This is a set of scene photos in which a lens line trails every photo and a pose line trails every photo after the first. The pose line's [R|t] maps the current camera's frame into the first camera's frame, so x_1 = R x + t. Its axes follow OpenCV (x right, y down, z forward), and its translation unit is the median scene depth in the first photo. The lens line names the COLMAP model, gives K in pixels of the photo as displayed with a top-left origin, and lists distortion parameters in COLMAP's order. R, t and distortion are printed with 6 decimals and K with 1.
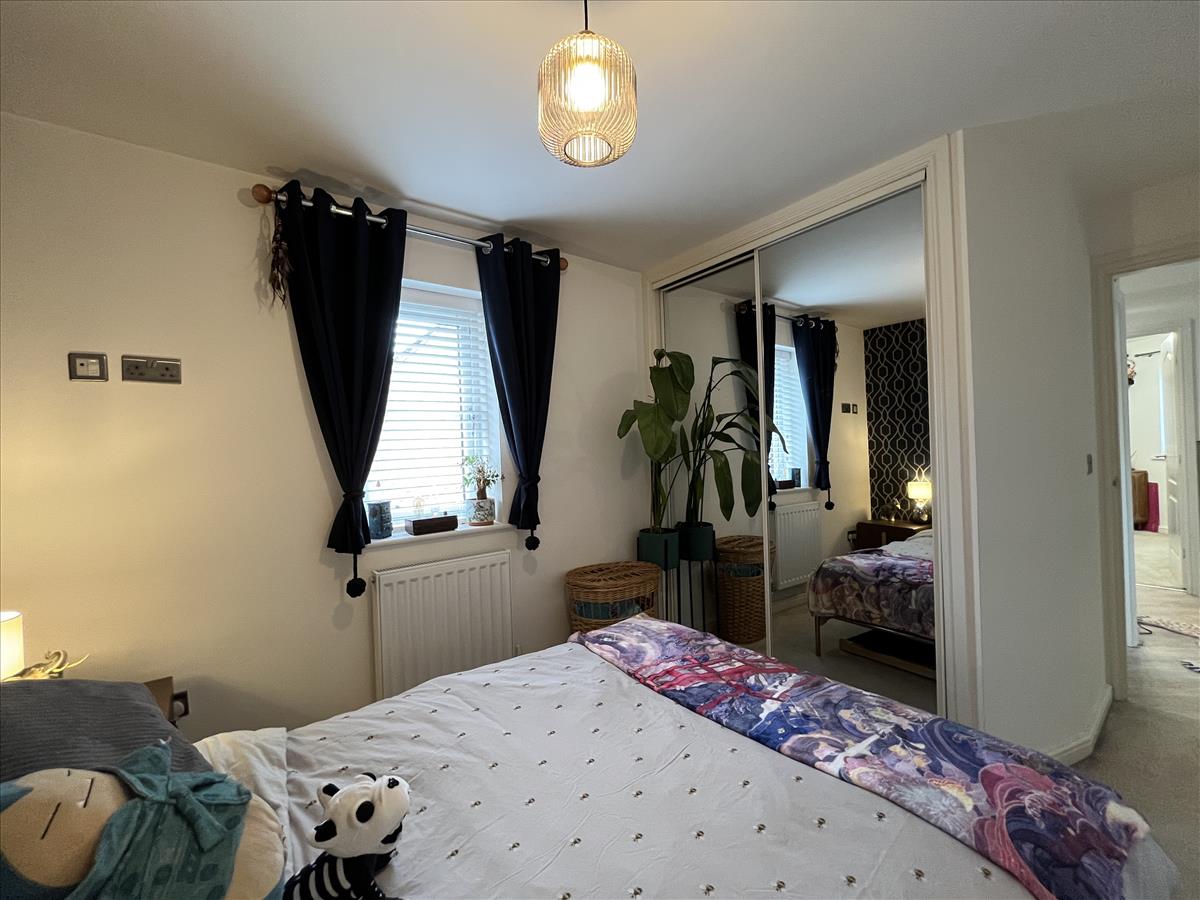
lens RADIAL K [[485.3, 0, 600.0], [0, 485.3, 450.0], [0, 0, 1]] dist [0.000023, 0.000166]
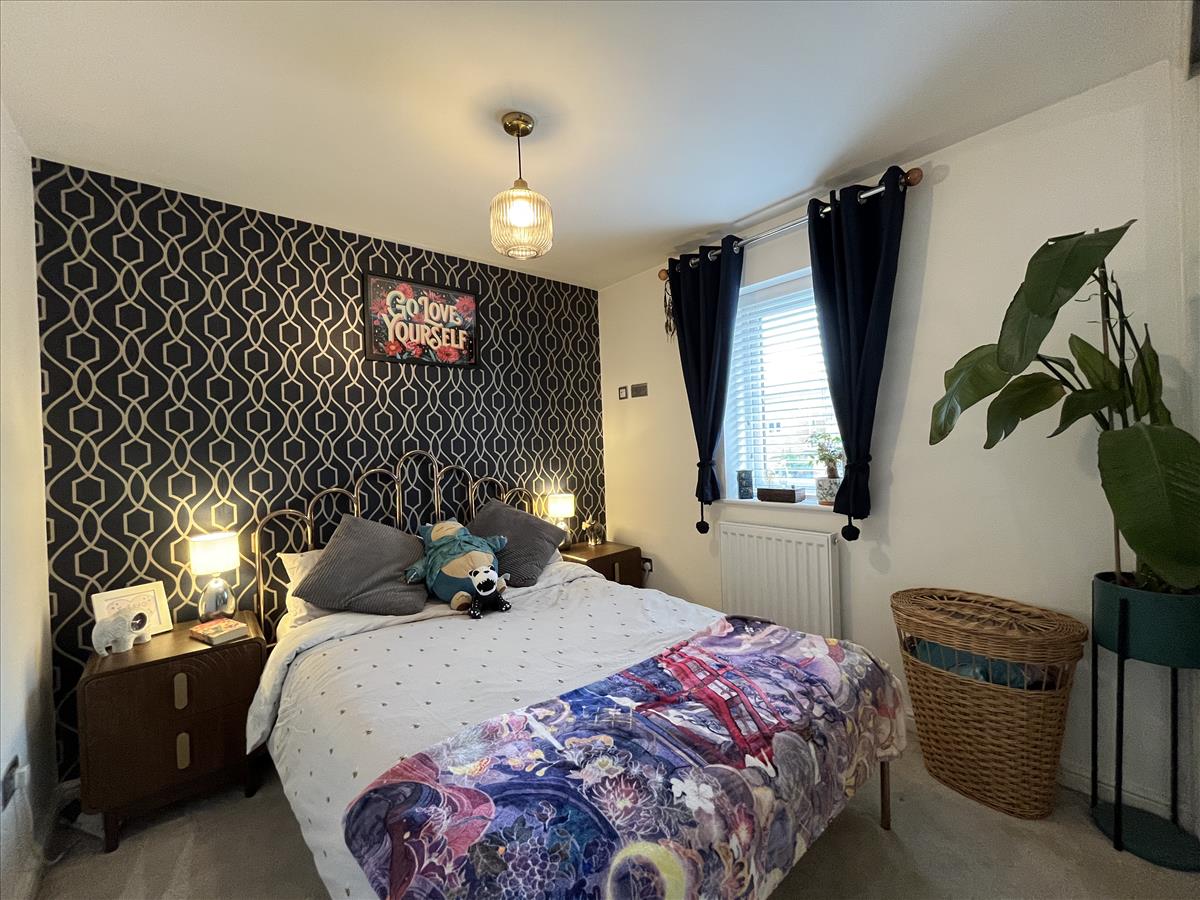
lens RADIAL K [[485.3, 0, 600.0], [0, 485.3, 450.0], [0, 0, 1]] dist [0.000023, 0.000166]
pose [[0.062266, 0.045128, -0.997039, 1.076365], [0.033421, 0.998323, 0.047273, -0.024374], [0.997500, -0.036265, 0.060654, 0.749667]]
